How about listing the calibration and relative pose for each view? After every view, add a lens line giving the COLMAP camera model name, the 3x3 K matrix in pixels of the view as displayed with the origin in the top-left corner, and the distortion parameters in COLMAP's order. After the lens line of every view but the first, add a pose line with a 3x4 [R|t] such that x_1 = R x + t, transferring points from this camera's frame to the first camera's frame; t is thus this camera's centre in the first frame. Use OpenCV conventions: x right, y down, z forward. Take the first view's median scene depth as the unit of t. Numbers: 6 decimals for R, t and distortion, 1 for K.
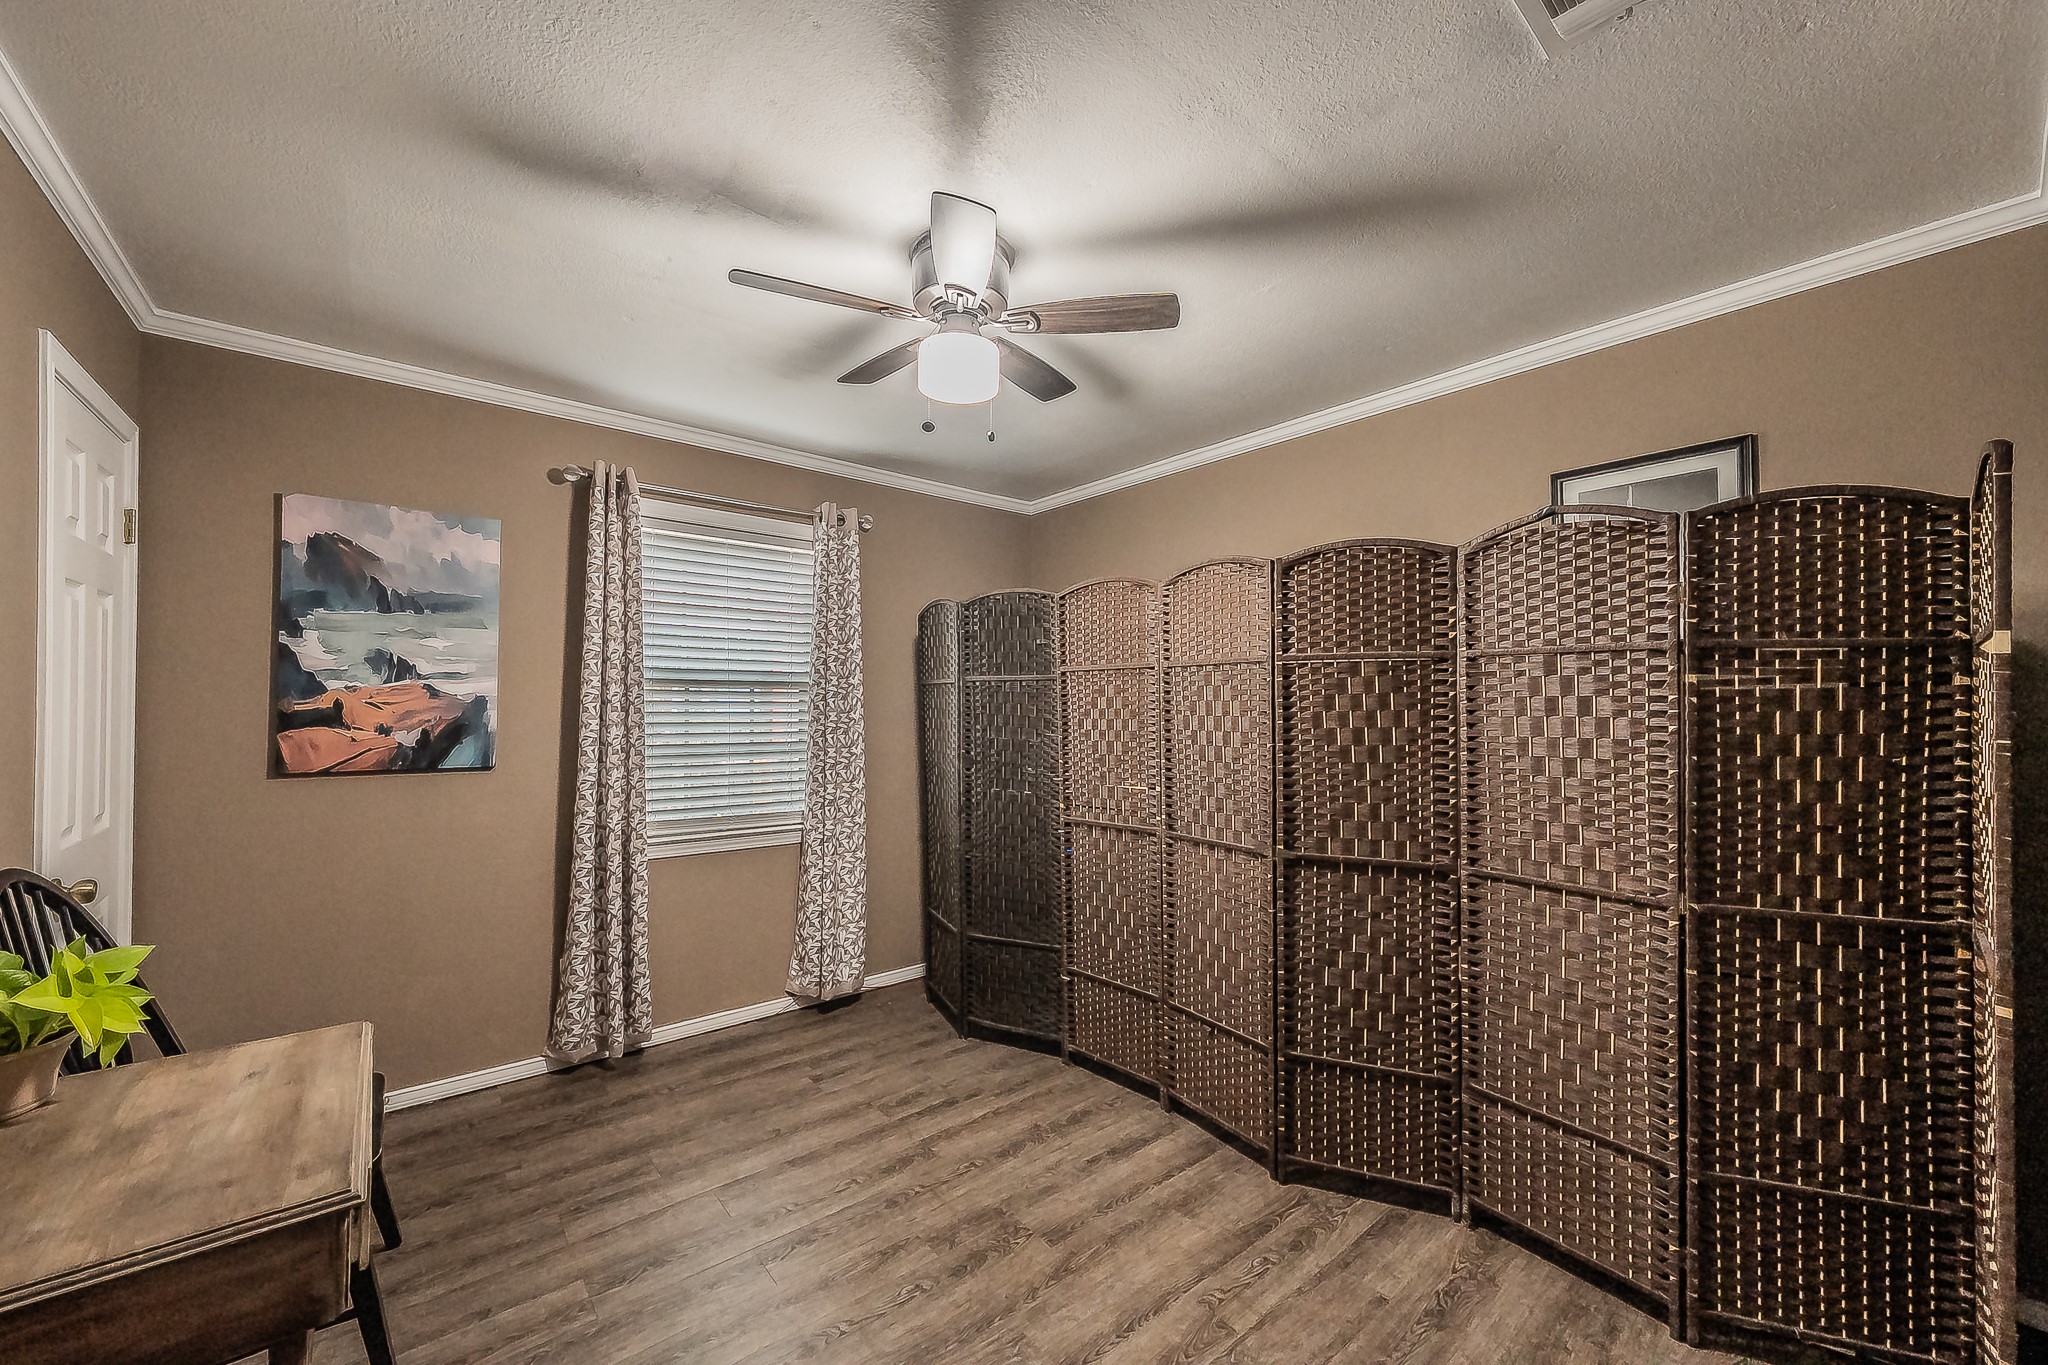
lens RADIAL K [[778.3, 0, 1026.2], [0, 778.3, 691.6], [0, 0, 1]] dist [-0.000466, -0.000048]
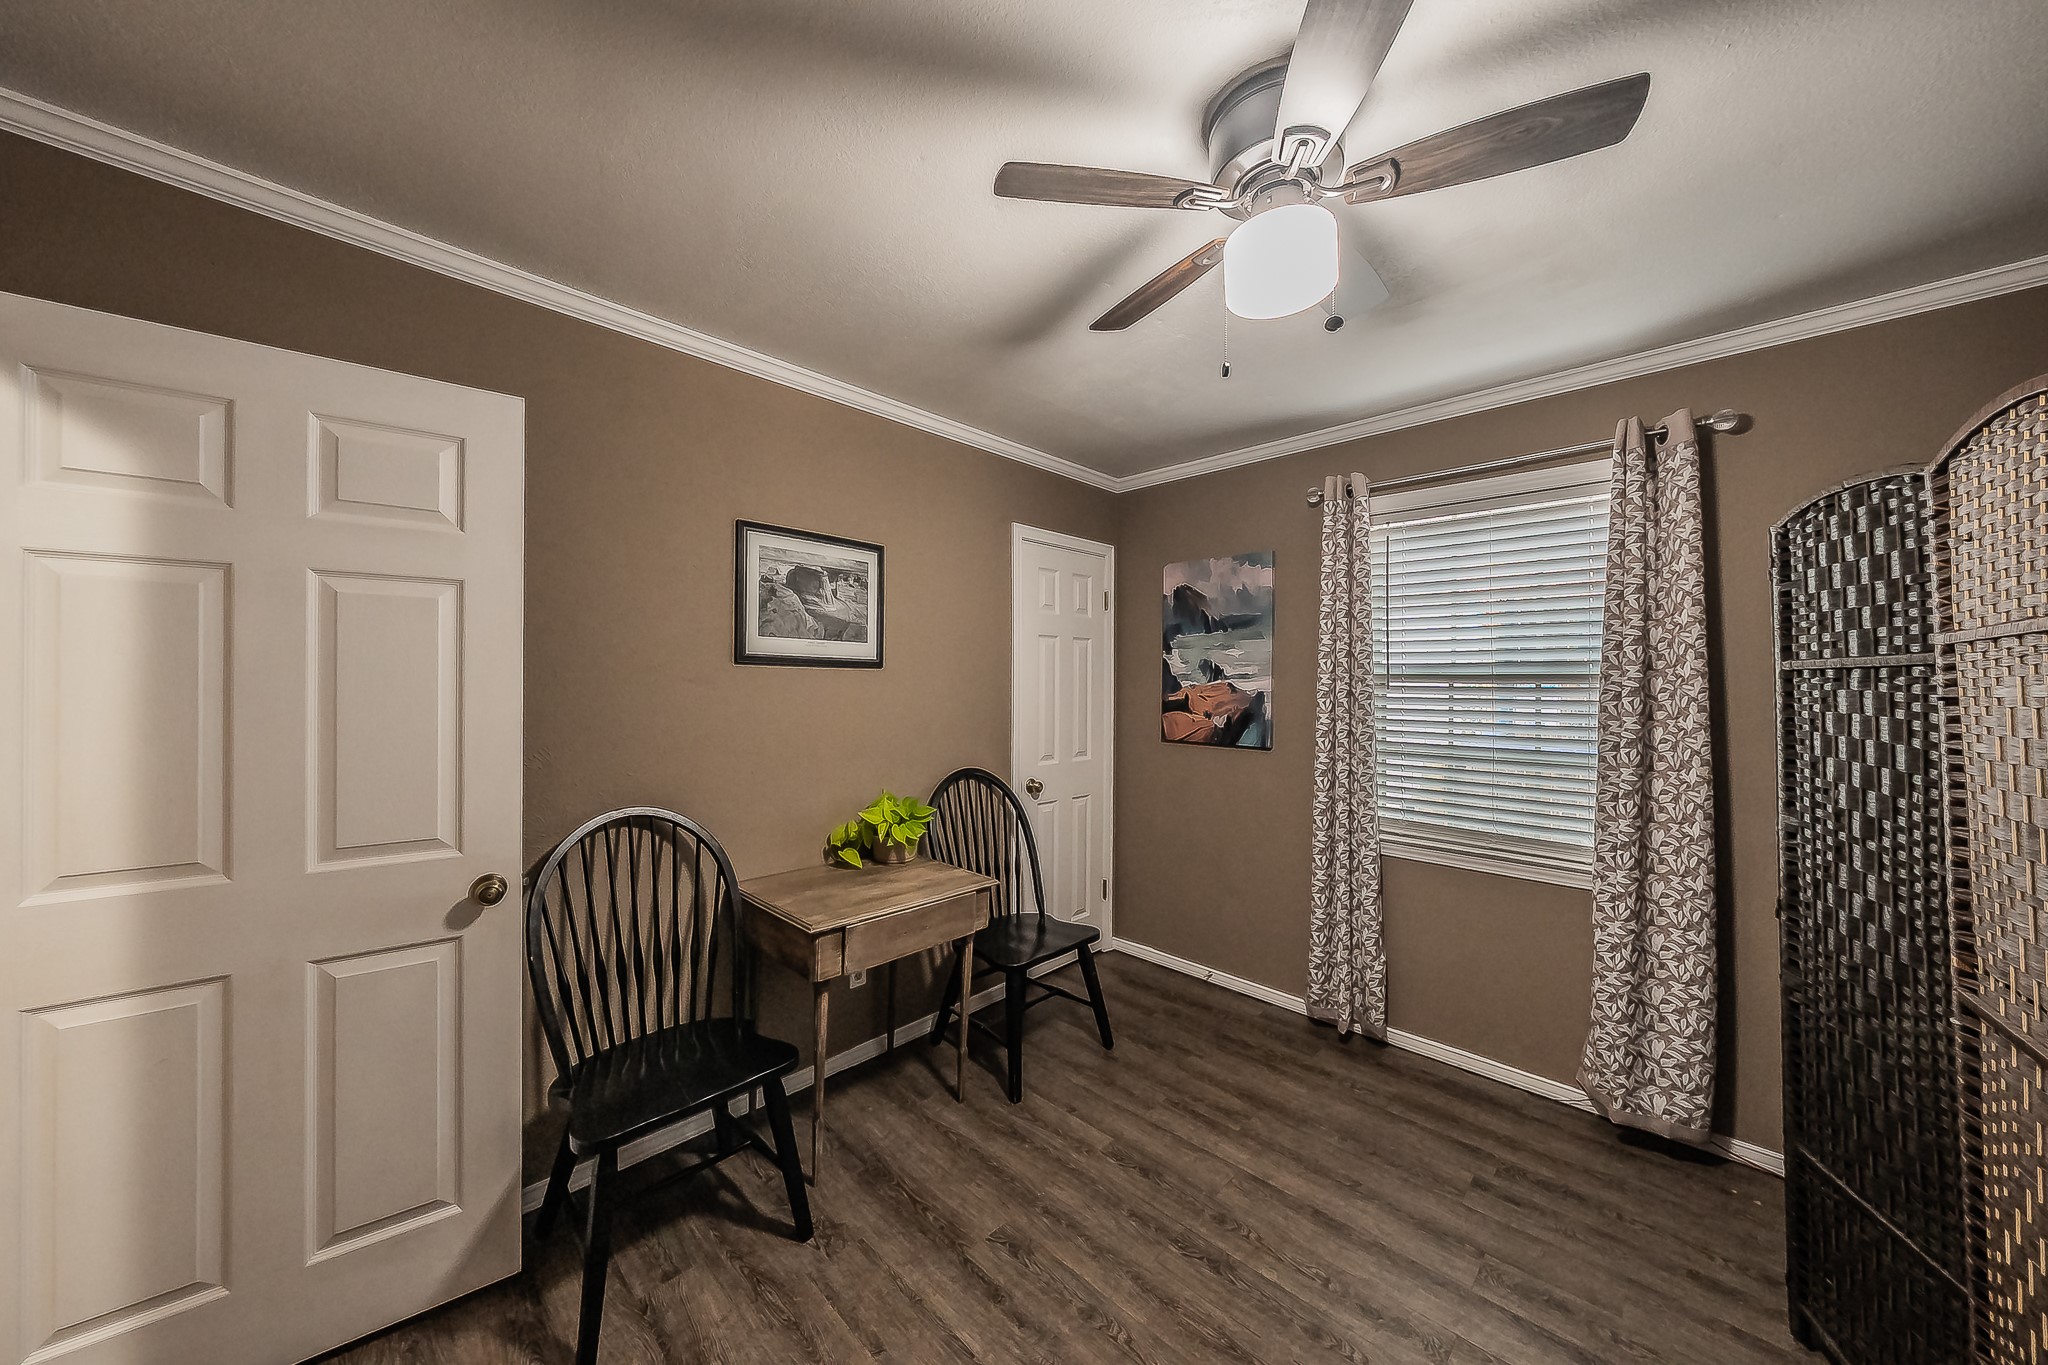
lens RADIAL K [[700.1, 0, 1019.2], [0, 700.1, 678.4], [0, 0, 1]] dist [0.001357, 0.000089]
pose [[0.105147, -0.010914, -0.994397, 0.418960], [0.008253, 0.999915, -0.010102, -0.007959], [0.994422, -0.007144, 0.105228, 0.506892]]
